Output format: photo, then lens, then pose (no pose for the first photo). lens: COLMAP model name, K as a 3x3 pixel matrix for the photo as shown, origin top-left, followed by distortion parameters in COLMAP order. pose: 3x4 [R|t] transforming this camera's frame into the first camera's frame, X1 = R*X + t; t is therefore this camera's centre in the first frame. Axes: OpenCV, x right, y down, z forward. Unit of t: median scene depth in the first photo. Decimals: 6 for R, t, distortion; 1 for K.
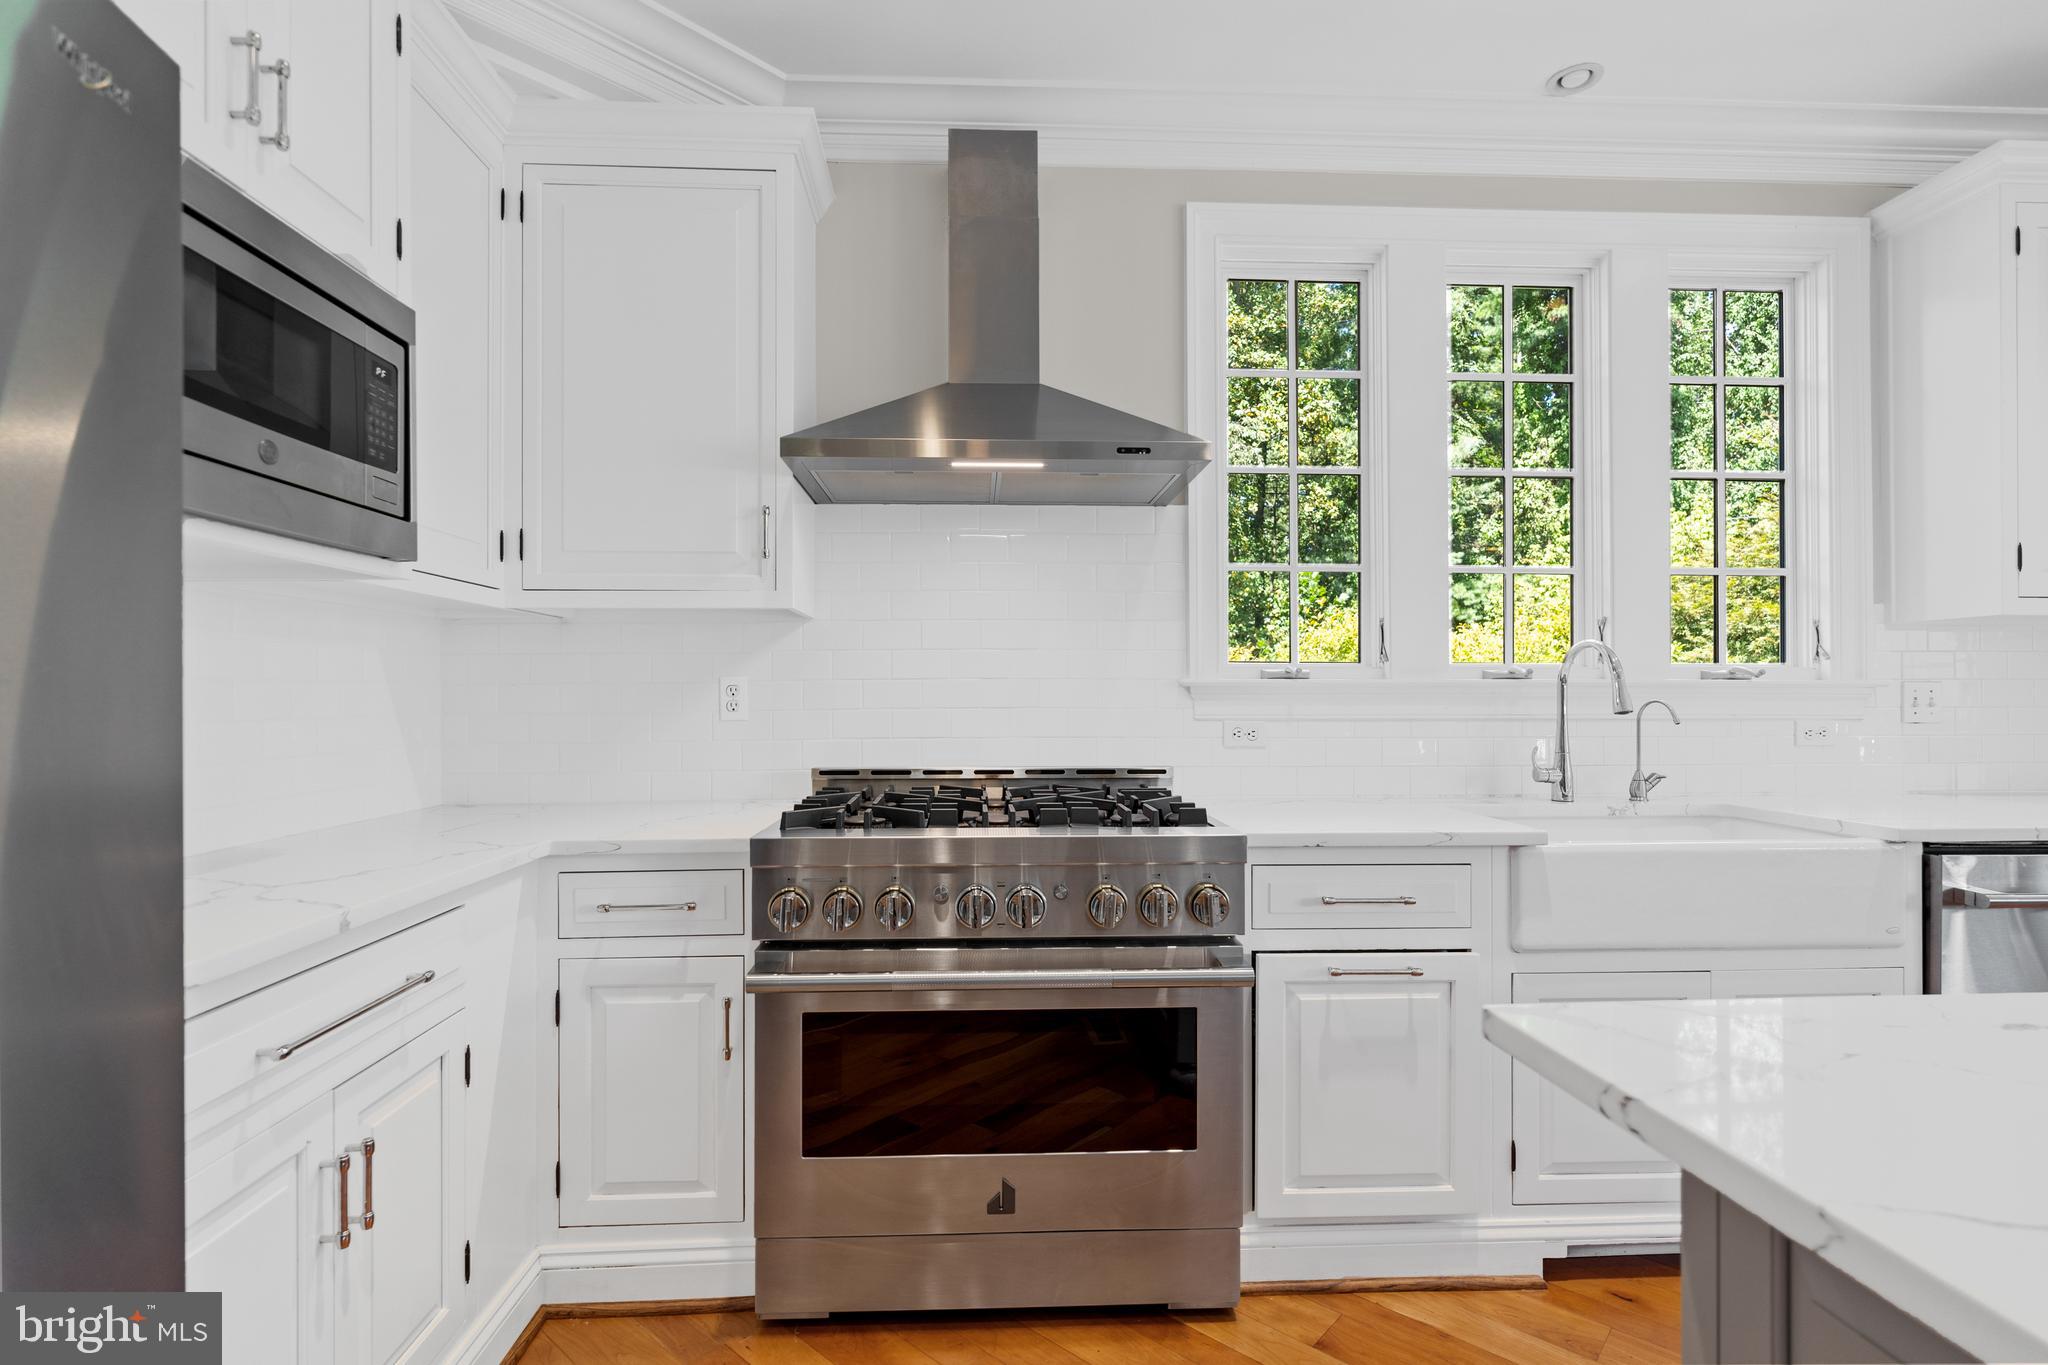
lens RADIAL K [[988.3, 0, 1021.5], [0, 988.3, 686.7], [0, 0, 1]] dist [0.001615, -0.000334]
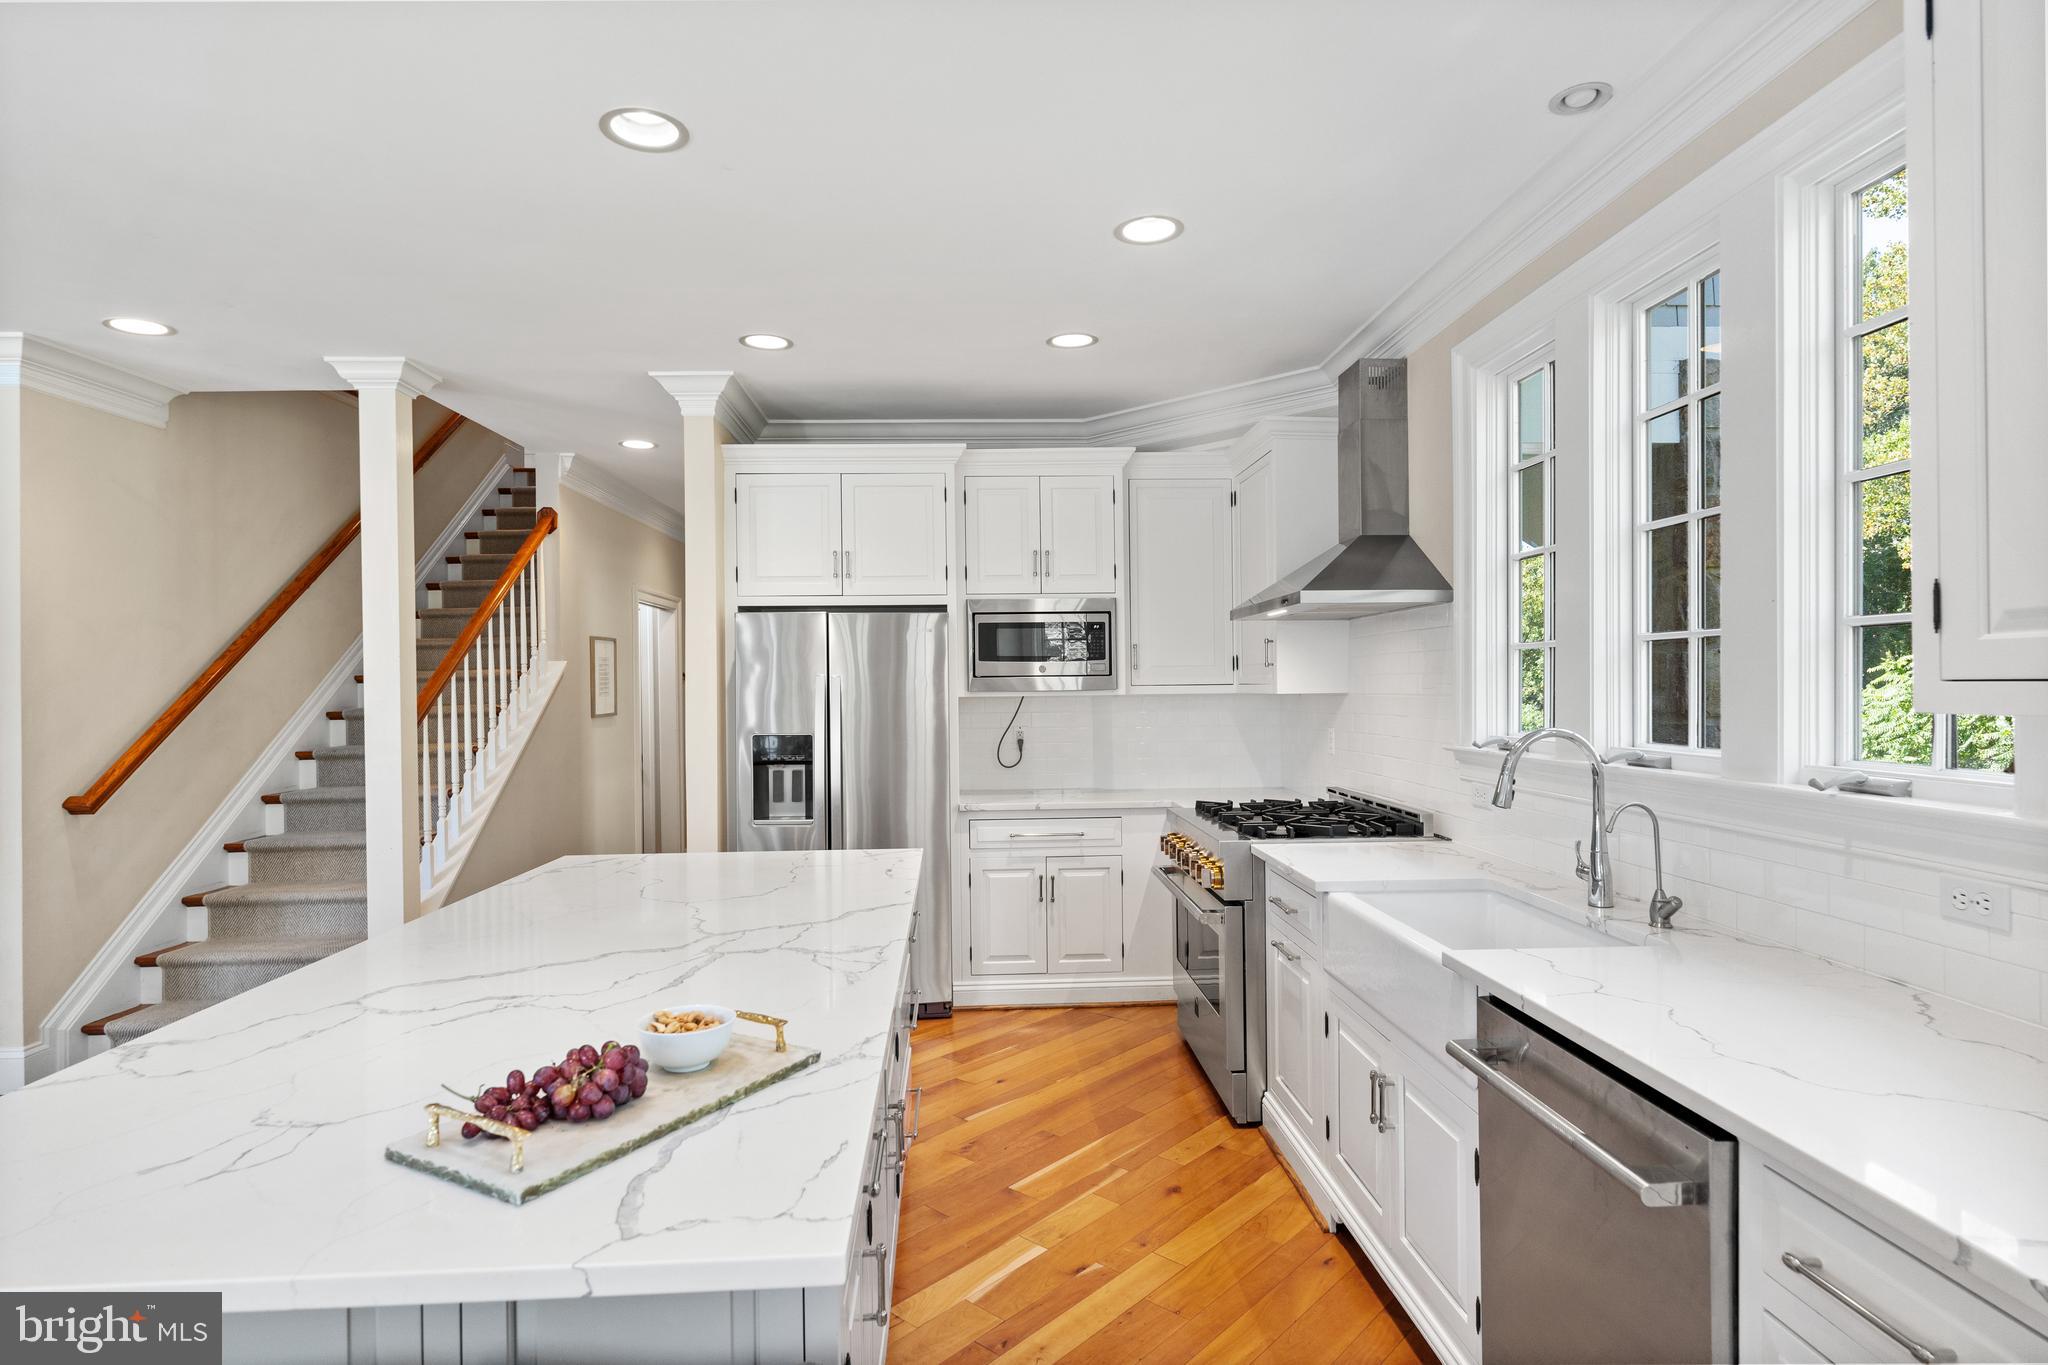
lens RADIAL K [[1060.3, 0, 1020.2], [0, 1060.3, 691.1], [0, 0, 1]] dist [0.004368, 0.000254]
pose [[-0.002227, 0.006654, -0.999975, 1.986216], [0.017860, 0.999819, 0.006613, -0.125540], [0.999838, -0.017845, -0.002346, 0.632120]]
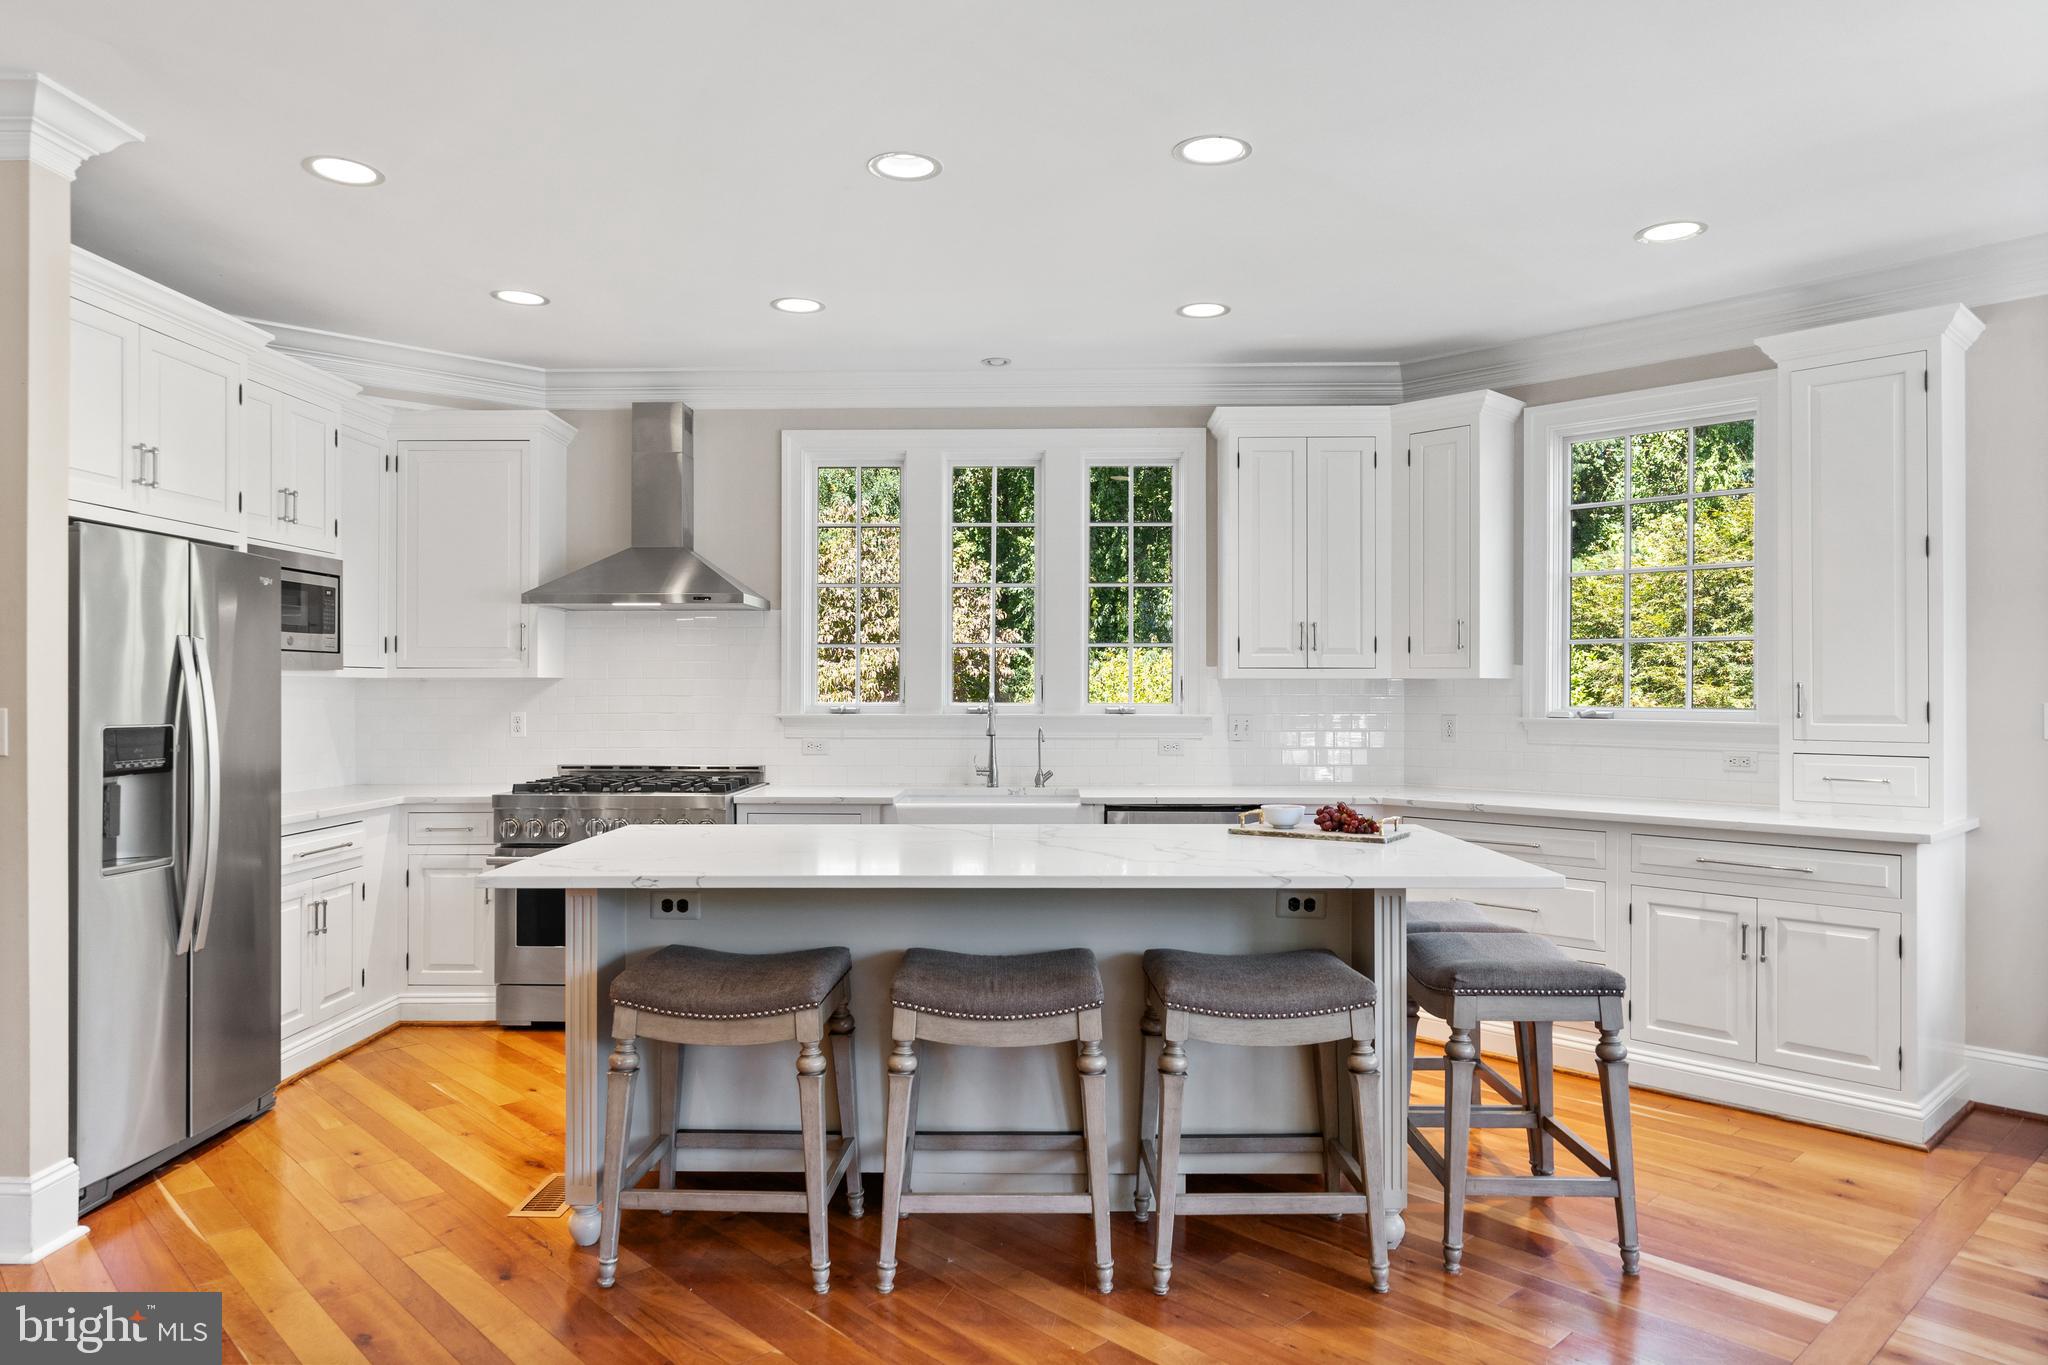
lens RADIAL K [[1325.4, 0, 1023.5], [0, 1325.4, 668.6], [0, 0, 1]] dist [0.001133, -0.000996]
pose [[0.997360, -0.000132, -0.072616, 1.007847], [-0.000302, 0.999982, -0.005963, -0.095878], [0.072616, 0.005969, 0.997342, -1.658490]]
